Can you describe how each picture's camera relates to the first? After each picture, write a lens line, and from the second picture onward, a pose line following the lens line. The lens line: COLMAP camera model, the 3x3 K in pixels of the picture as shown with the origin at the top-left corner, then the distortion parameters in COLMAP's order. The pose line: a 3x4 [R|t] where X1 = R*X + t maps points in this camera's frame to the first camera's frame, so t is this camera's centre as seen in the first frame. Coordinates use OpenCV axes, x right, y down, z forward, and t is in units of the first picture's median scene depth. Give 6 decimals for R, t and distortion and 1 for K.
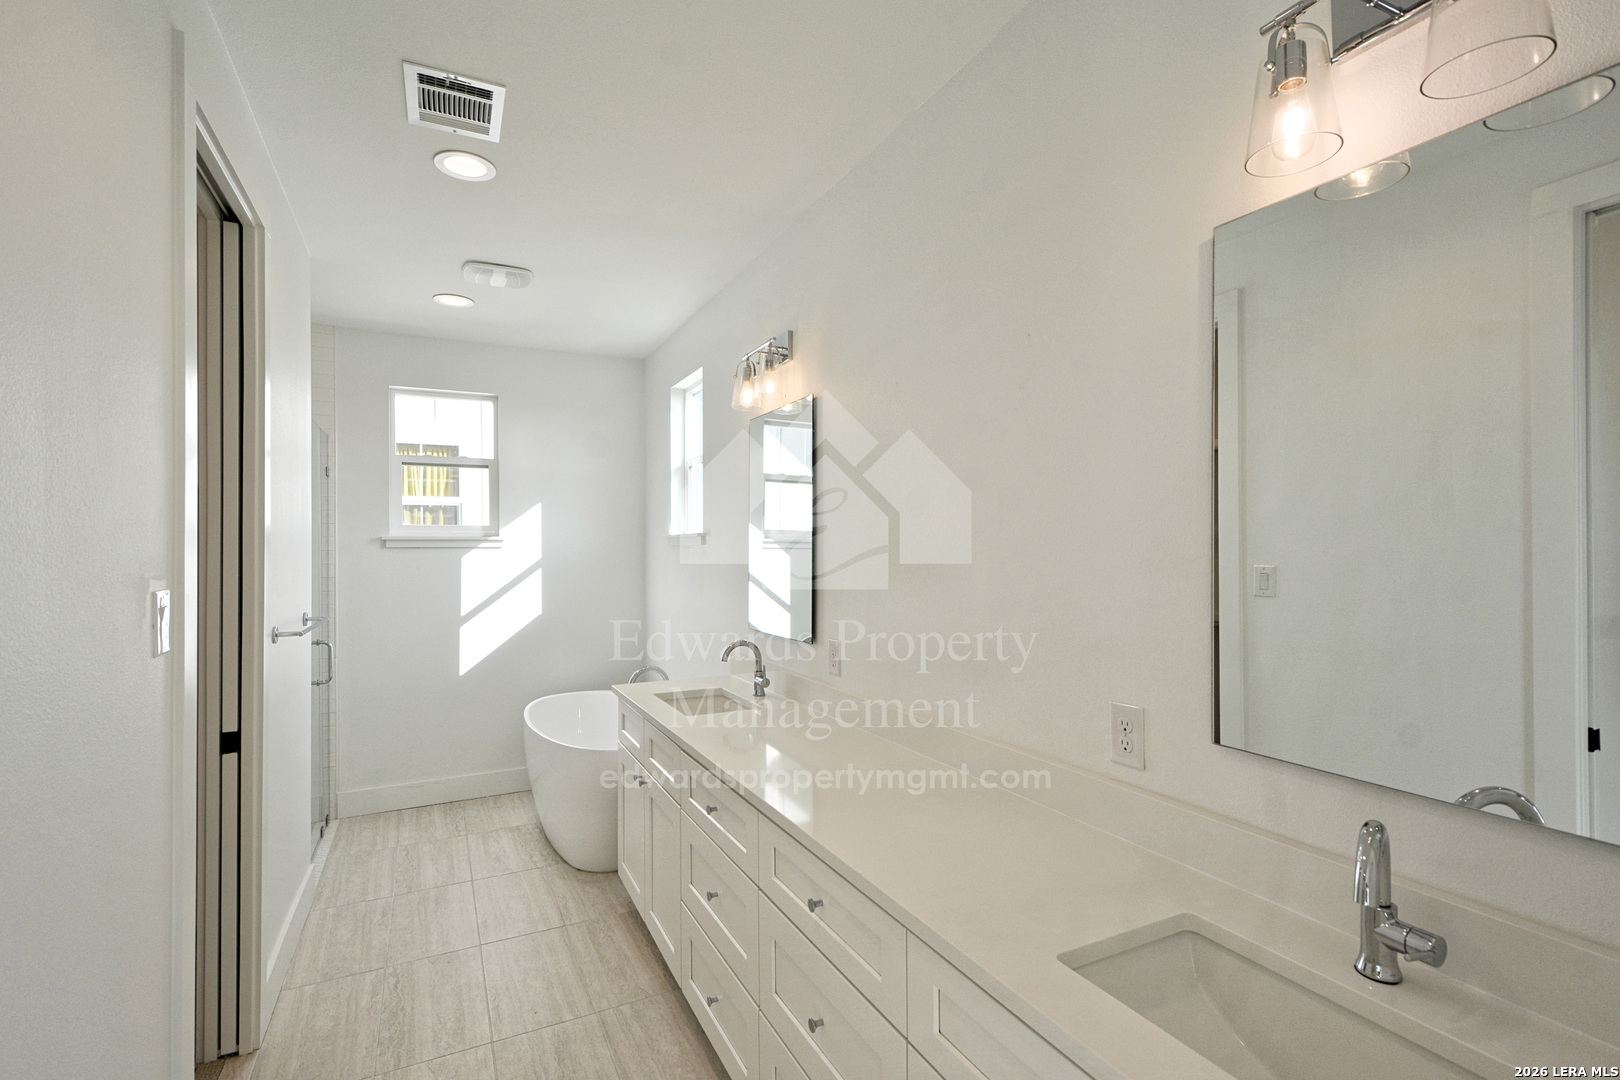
lens RADIAL K [[718.0, 0, 803.9], [0, 718.0, 547.6], [0, 0, 1]] dist [-0.000108, -0.010578]
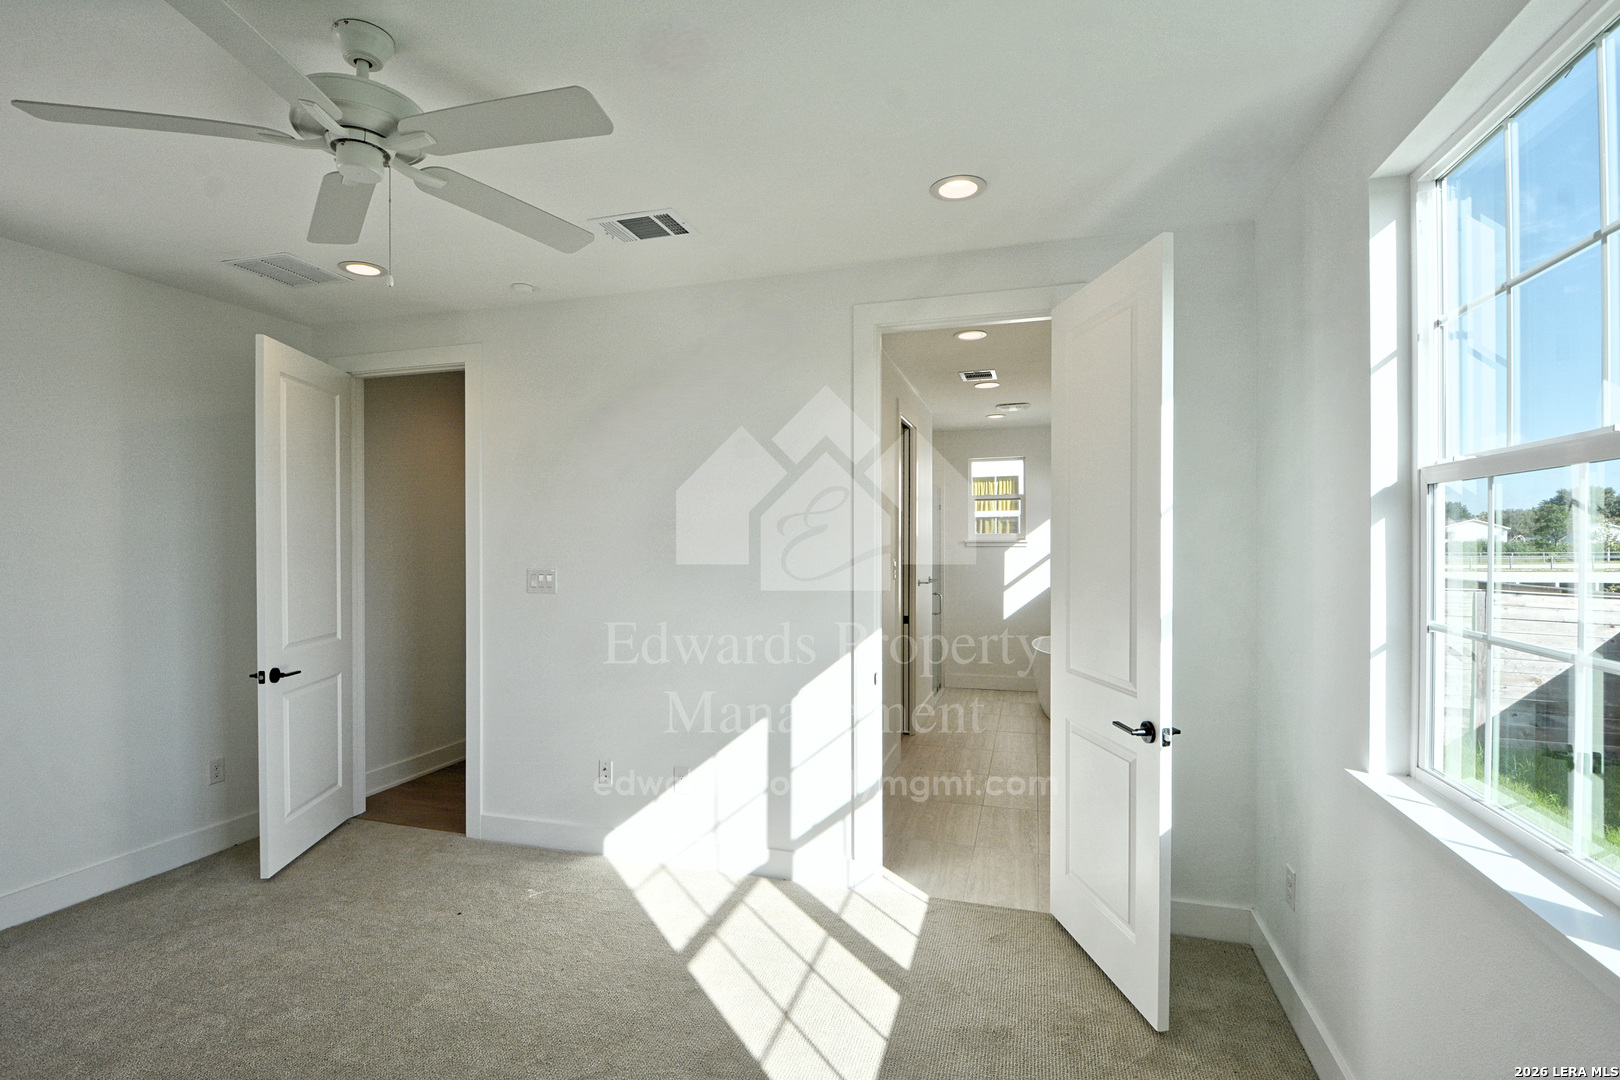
lens RADIAL K [[783.1, 0, 802.1], [0, 783.1, 544.6], [0, 0, 1]] dist [-0.017561, -0.004312]
pose [[0.715037, 0.001338, -0.699085, 0.512307], [0.000497, 0.999997, 0.002423, -0.009320], [0.699087, -0.002080, 0.715034, -0.724147]]
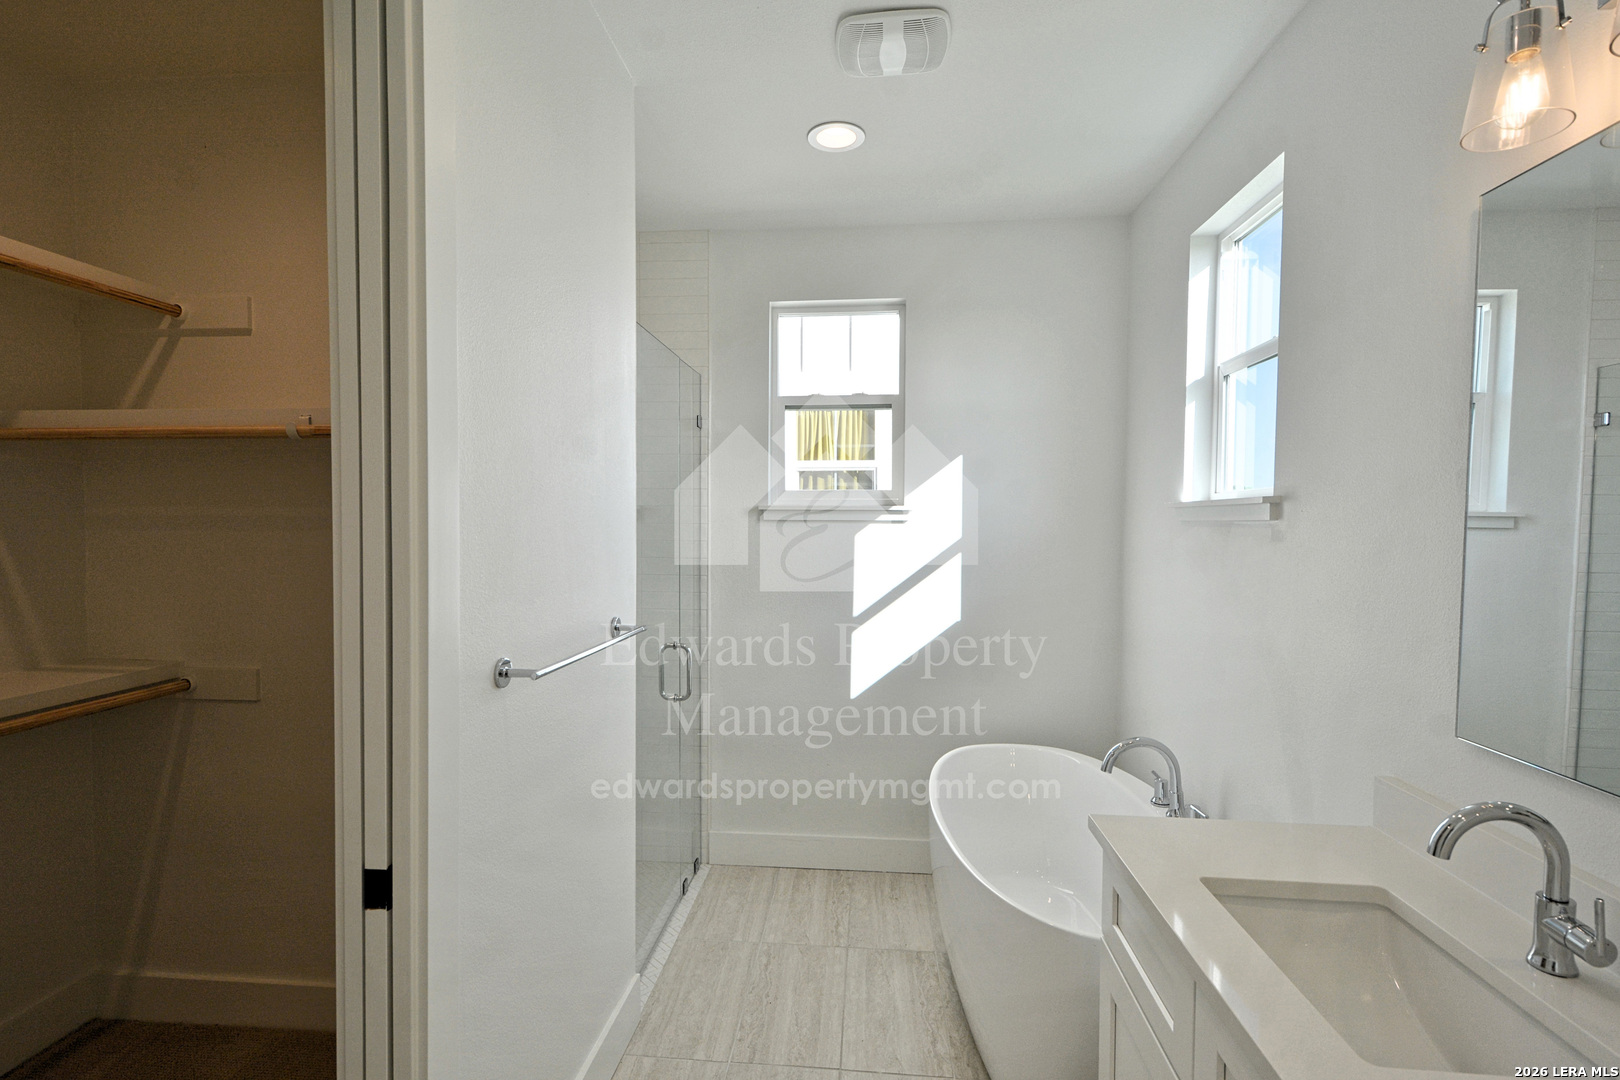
lens RADIAL K [[718.0, 0, 823.6], [0, 718.0, 549.3], [0, 0, 1]] dist [-0.000108, -0.010578]
pose [[0.852784, 0.029305, -0.521441, -0.132370], [-0.007711, 0.999022, 0.043534, -0.002990], [0.522207, -0.033104, 0.852176, 0.378754]]
